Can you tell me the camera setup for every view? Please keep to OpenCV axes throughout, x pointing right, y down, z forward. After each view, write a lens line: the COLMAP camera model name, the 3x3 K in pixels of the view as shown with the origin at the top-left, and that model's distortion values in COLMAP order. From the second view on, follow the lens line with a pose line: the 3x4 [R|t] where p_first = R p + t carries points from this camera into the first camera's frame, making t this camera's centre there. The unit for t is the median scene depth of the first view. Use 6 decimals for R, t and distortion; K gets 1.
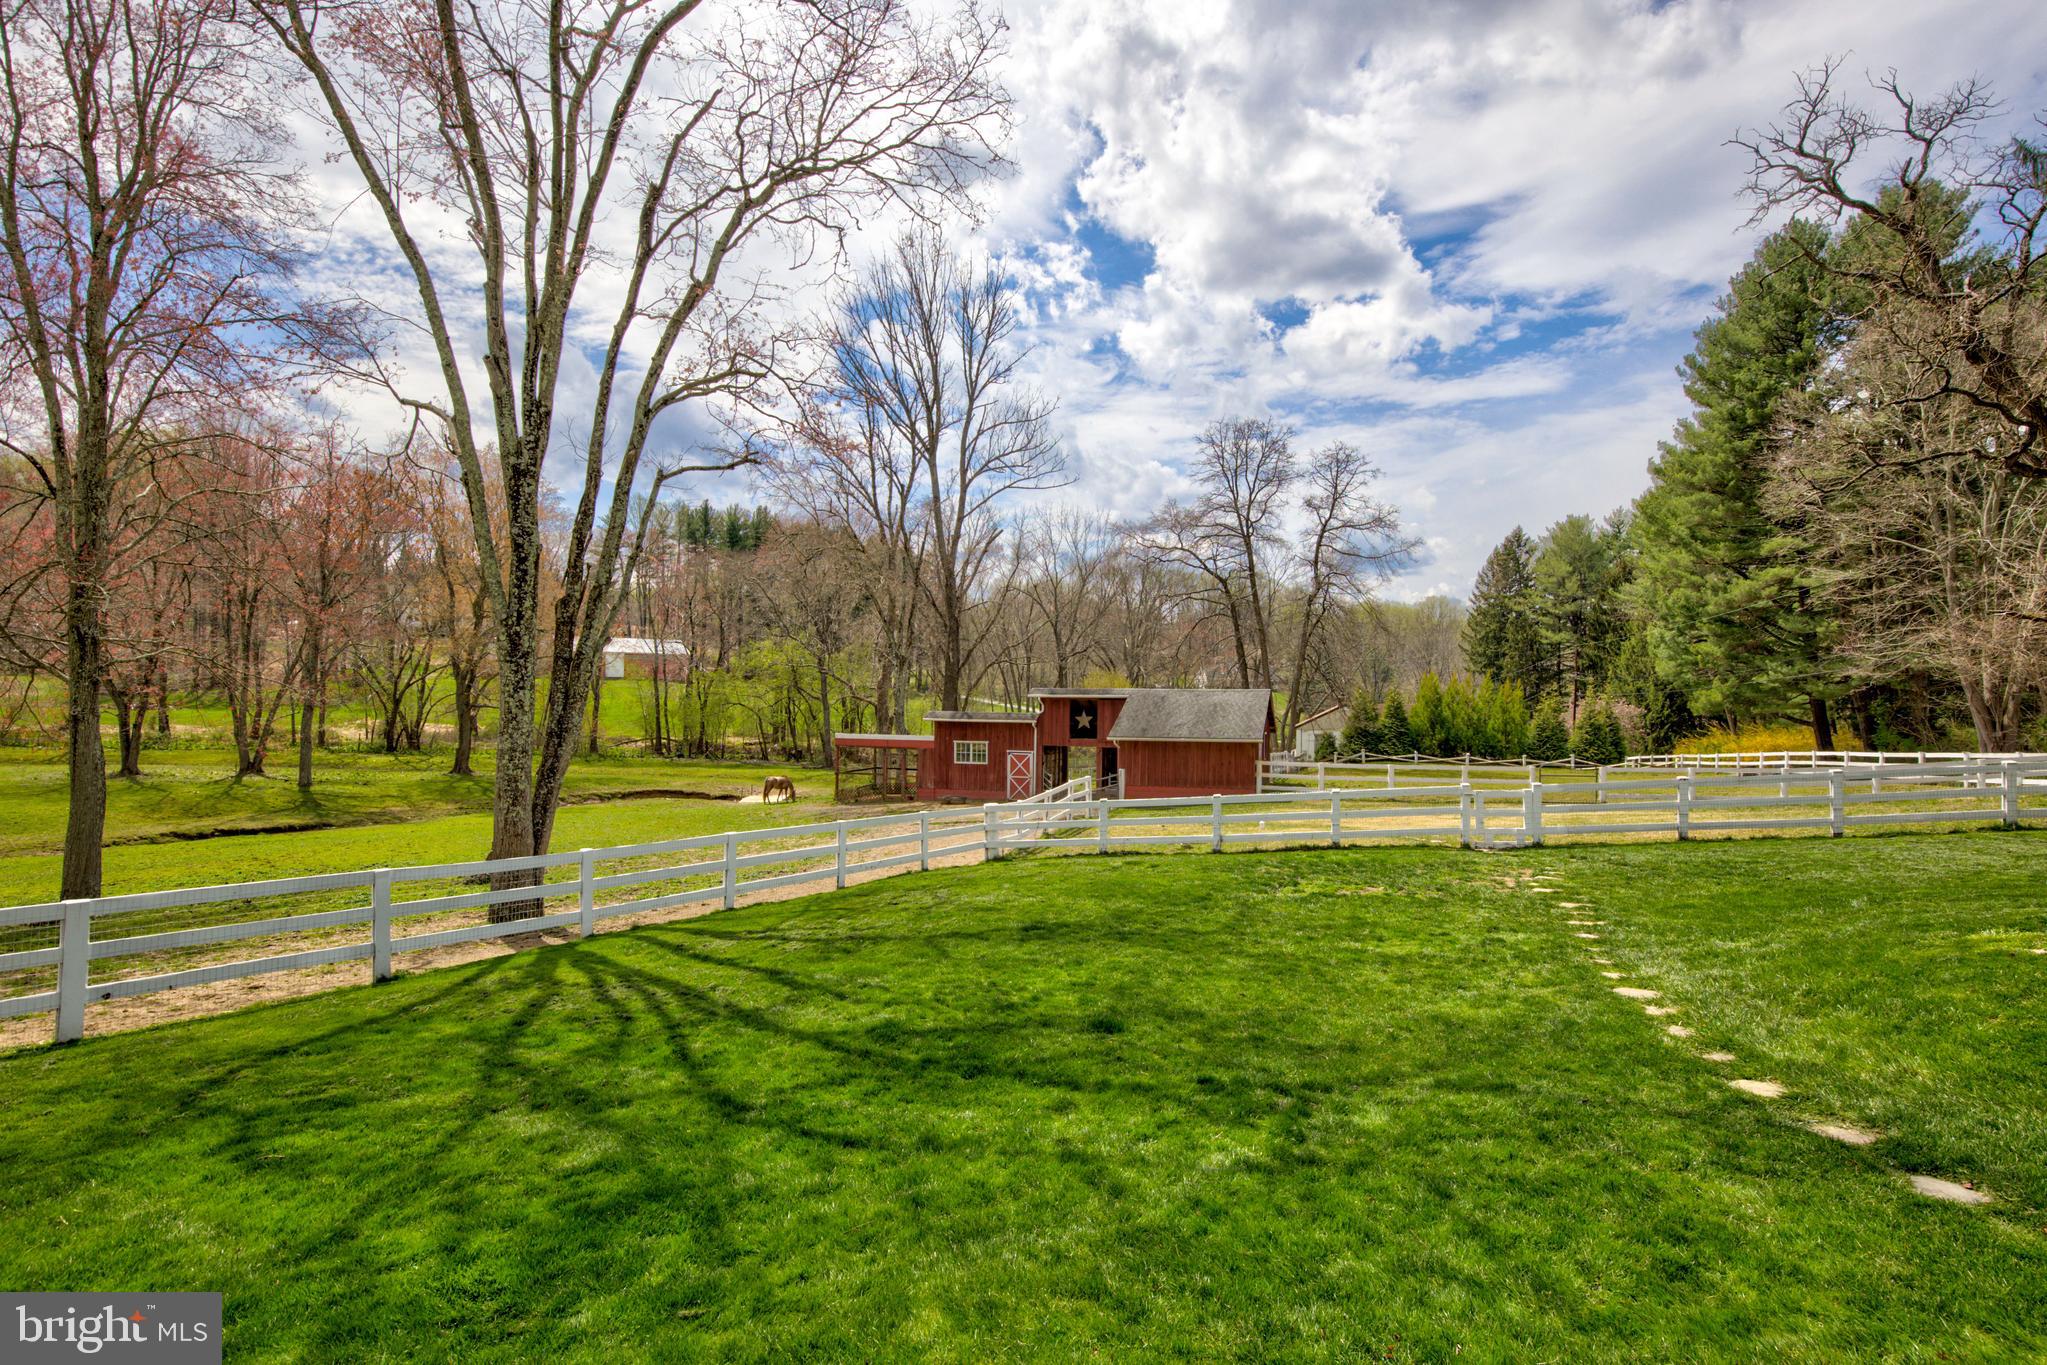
lens RADIAL K [[941.7, 0, 1036.8], [0, 941.7, 681.3], [0, 0, 1]] dist [0.000500, -0.000057]
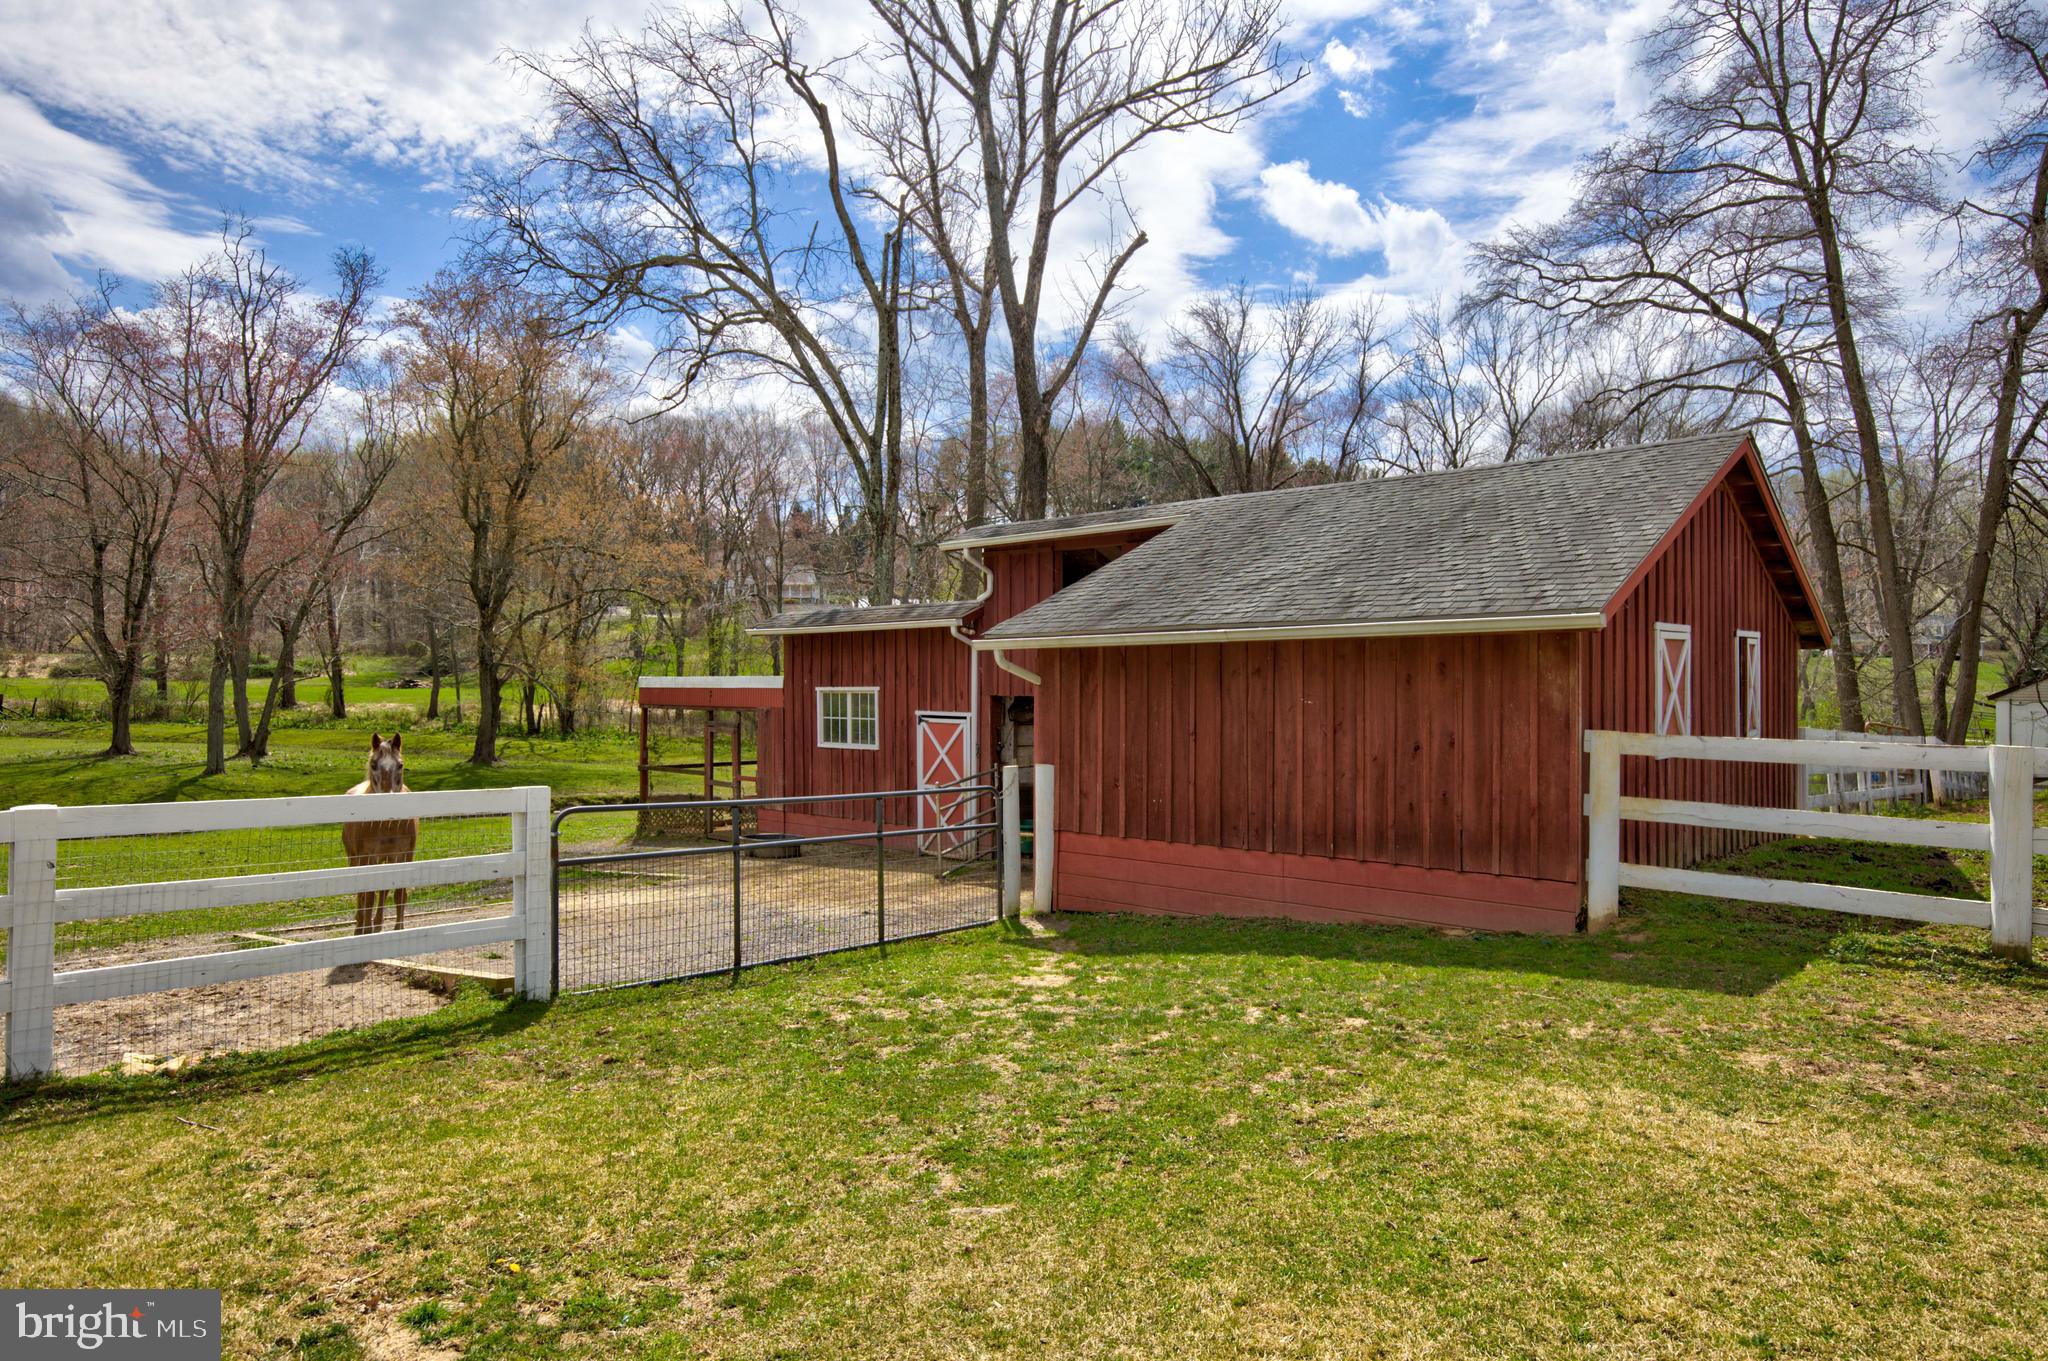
lens RADIAL K [[1212.2, 0, 1016.1], [0, 1212.2, 684.2], [0, 0, 1]] dist [-0.003957, 0.000320]
pose [[0.911354, -0.007357, -0.411559, 0.131010], [0.014699, 0.999784, 0.014679, 0.039699], [0.411362, -0.019427, 0.911265, 0.419004]]
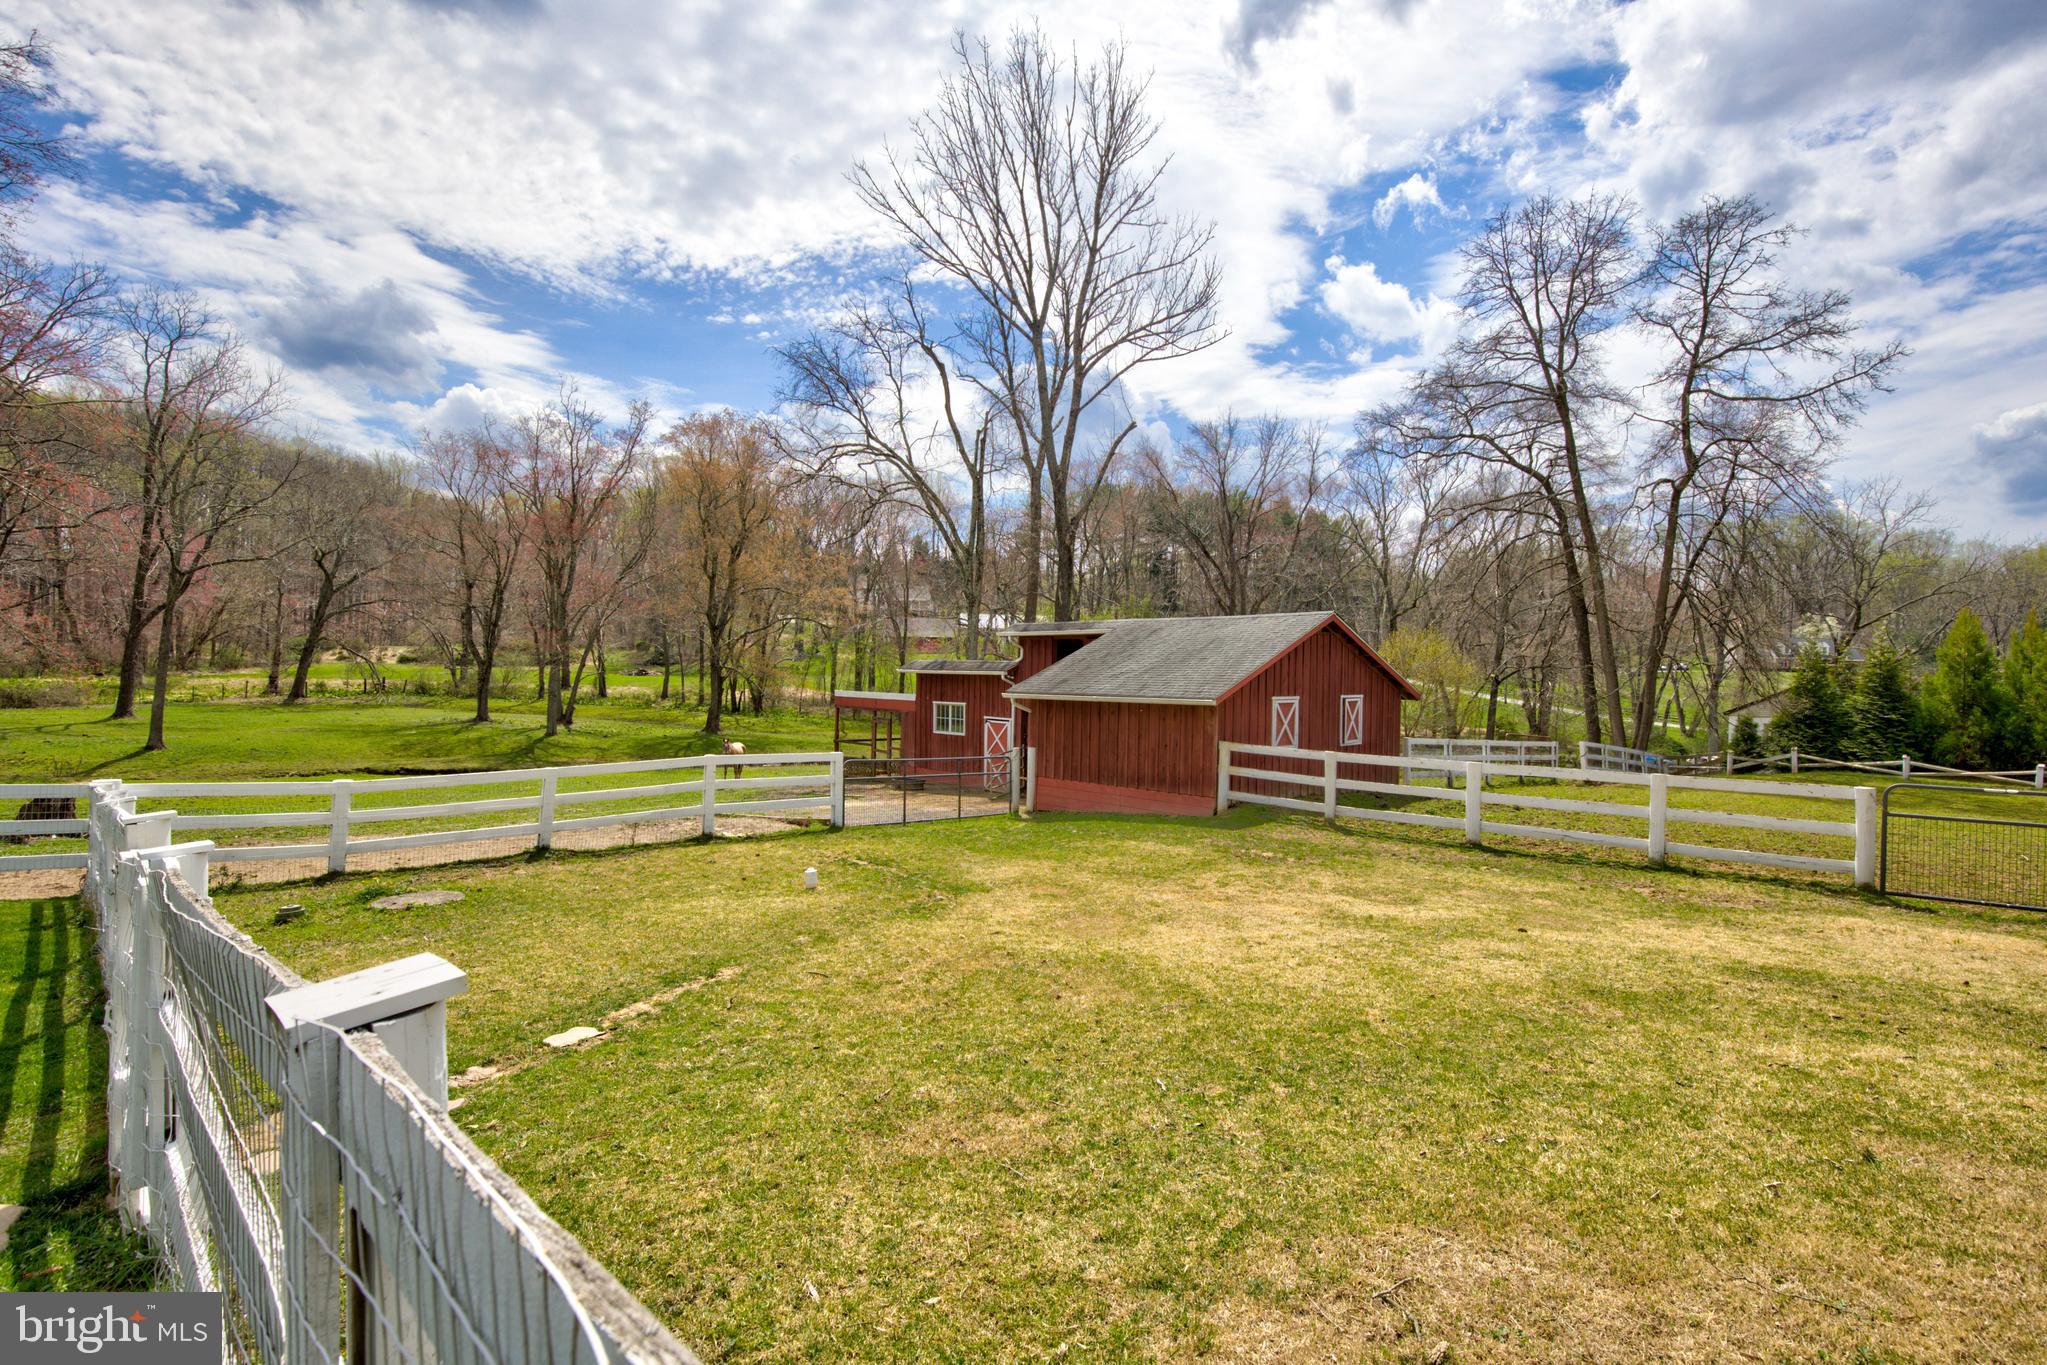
lens RADIAL K [[941.7, 0, 1014.3], [0, 941.7, 694.3], [0, 0, 1]] dist [0.000500, -0.000057]
pose [[0.879105, 0.019259, -0.476239, 0.216453], [-0.003486, 0.999416, 0.033981, 0.023736], [0.476616, -0.028212, 0.878659, 0.286127]]
